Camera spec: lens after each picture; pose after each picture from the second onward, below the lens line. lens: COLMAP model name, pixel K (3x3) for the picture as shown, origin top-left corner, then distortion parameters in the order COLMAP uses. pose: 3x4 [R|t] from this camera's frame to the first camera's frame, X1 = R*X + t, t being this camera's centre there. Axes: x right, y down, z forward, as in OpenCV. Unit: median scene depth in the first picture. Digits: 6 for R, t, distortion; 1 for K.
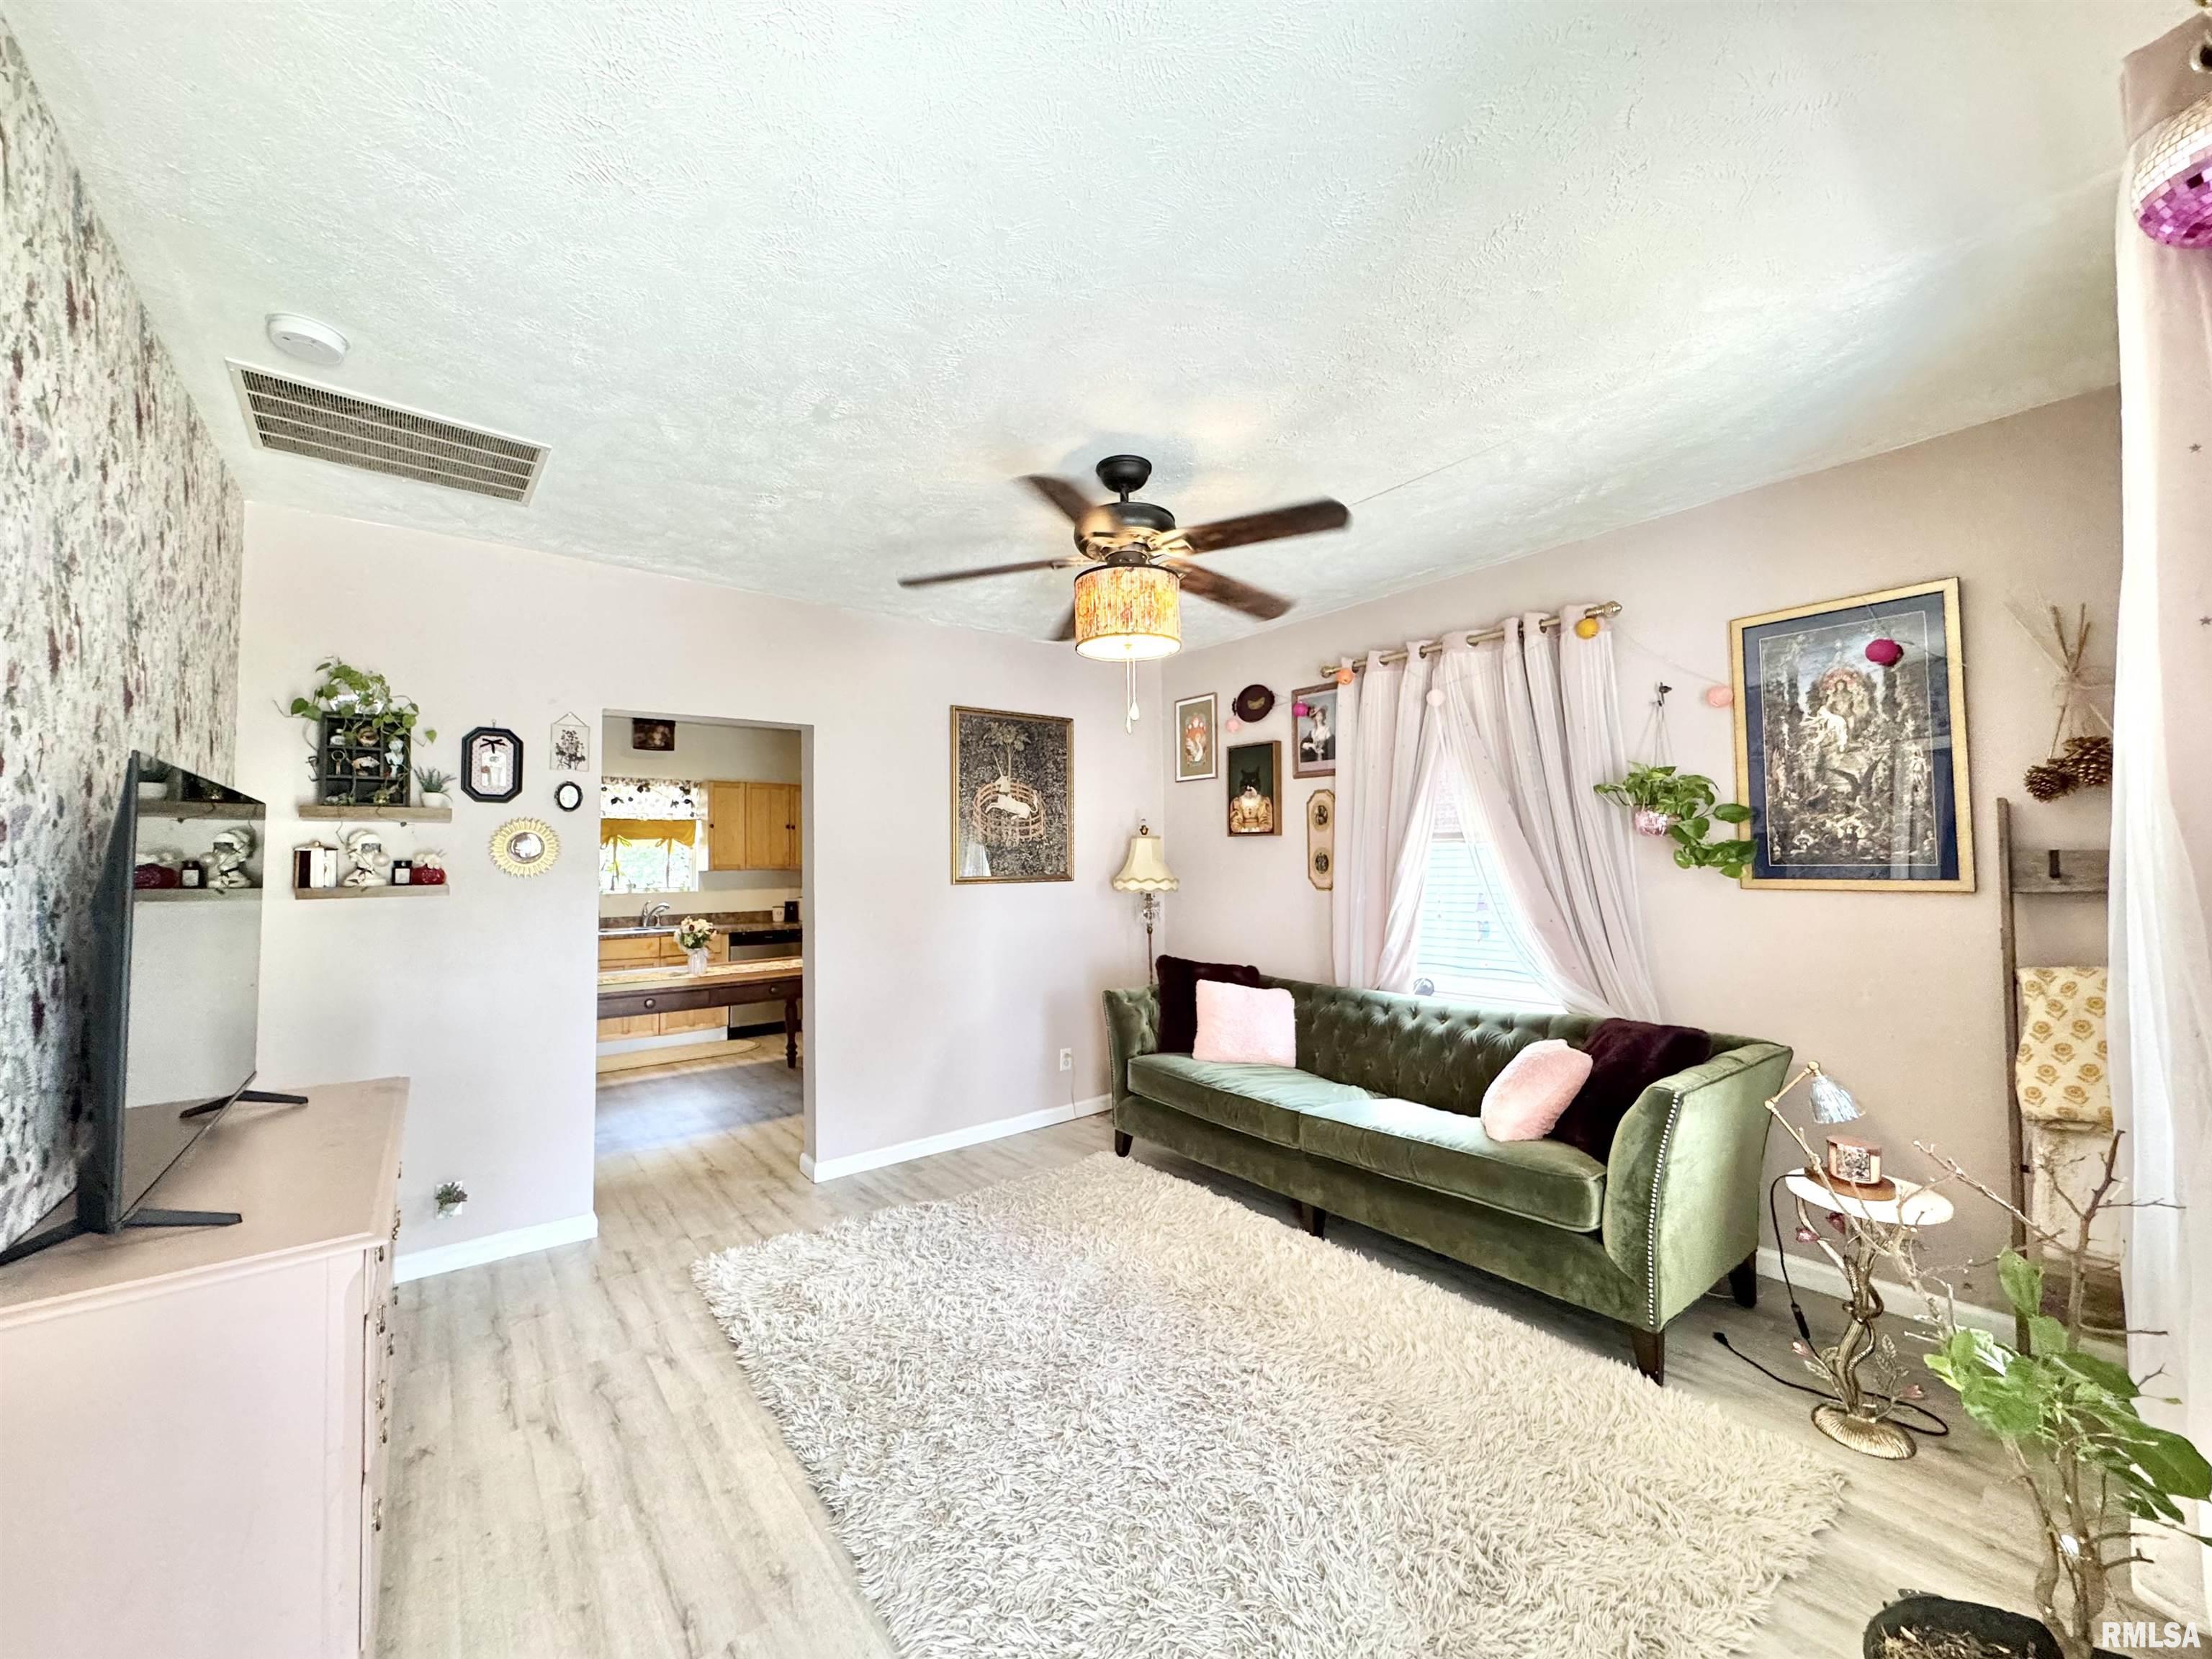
lens RADIAL K [[877.0, 0, 1107.0], [0, 877.0, 831.3], [0, 0, 1]] dist [-0.002252, 0.000088]
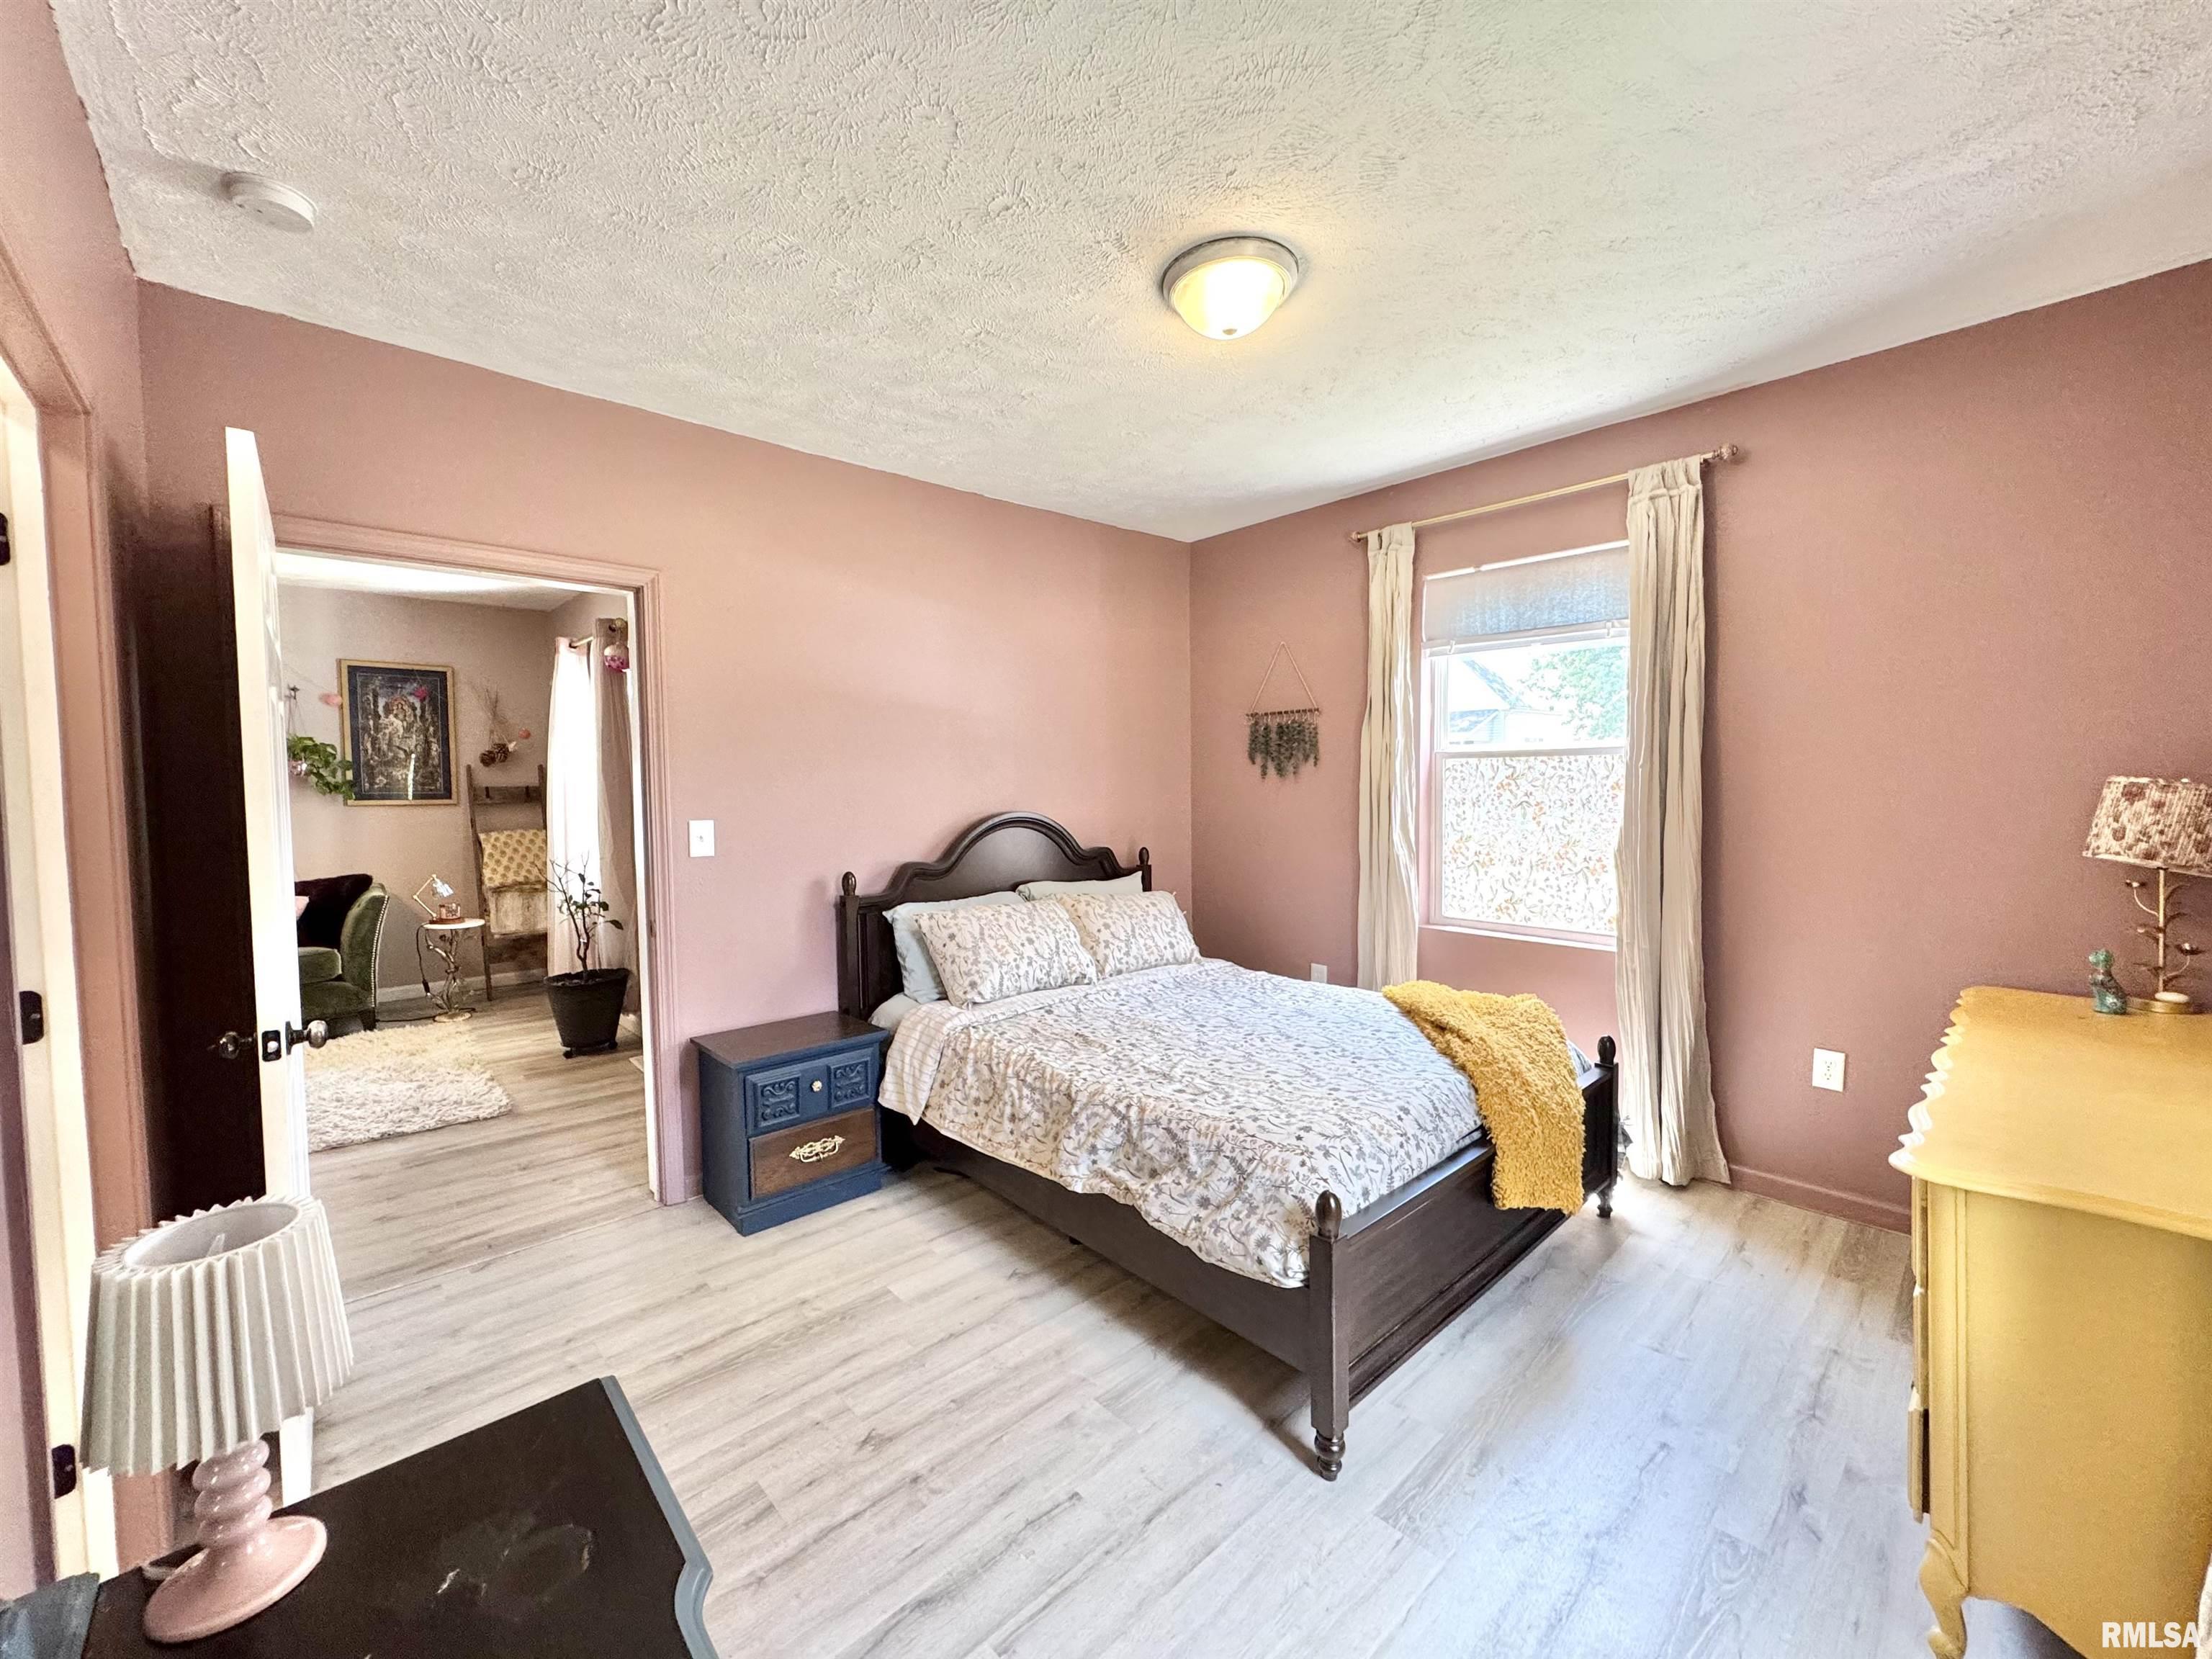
lens RADIAL K [[877.0, 0, 1107.2], [0, 877.0, 821.3], [0, 0, 1]] dist [-0.002252, 0.000088]
pose [[-0.080555, -0.031158, 0.996263, -0.945566], [-0.030581, 0.999118, 0.028774, -0.003370], [-0.996281, -0.028149, -0.081437, -0.345609]]
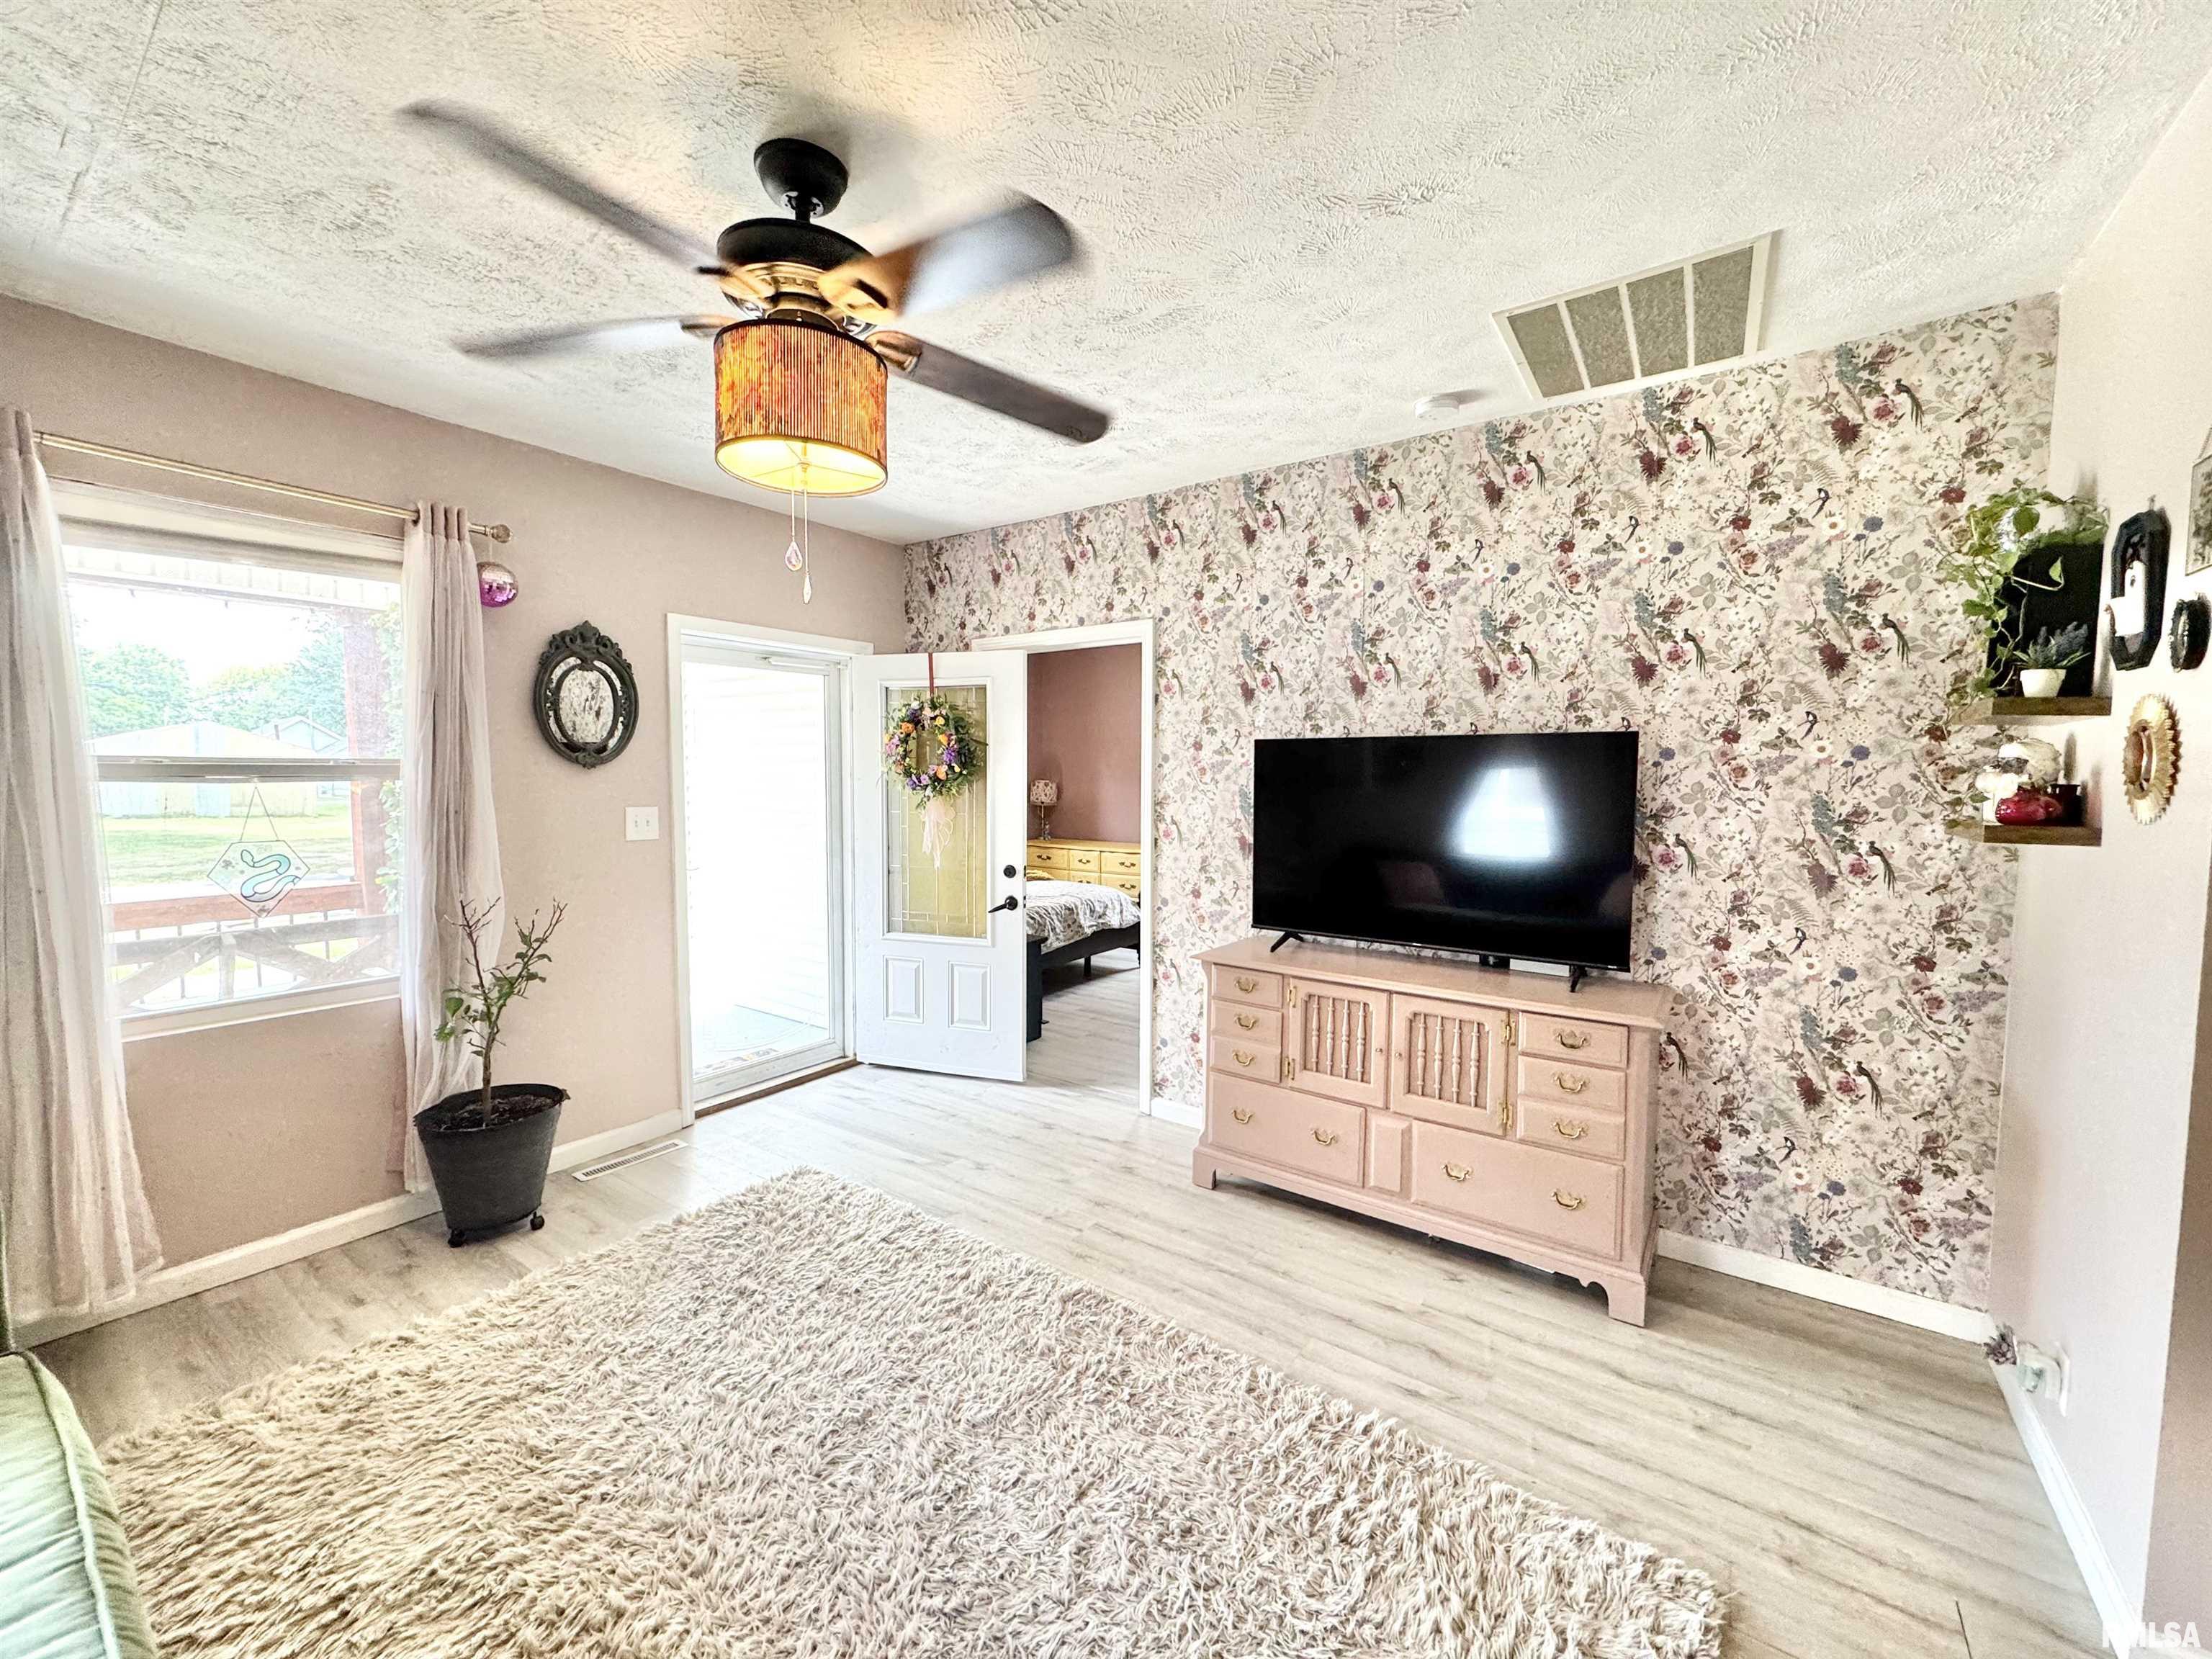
lens RADIAL K [[877.0, 0, 1107.0], [0, 877.0, 827.7], [0, 0, 1]] dist [-0.002252, 0.000088]
pose [[-0.959712, 0.026408, -0.279743, -0.001548], [0.019425, 0.999427, 0.027705, 0.025984], [0.280314, 0.021155, -0.959675, 1.075497]]
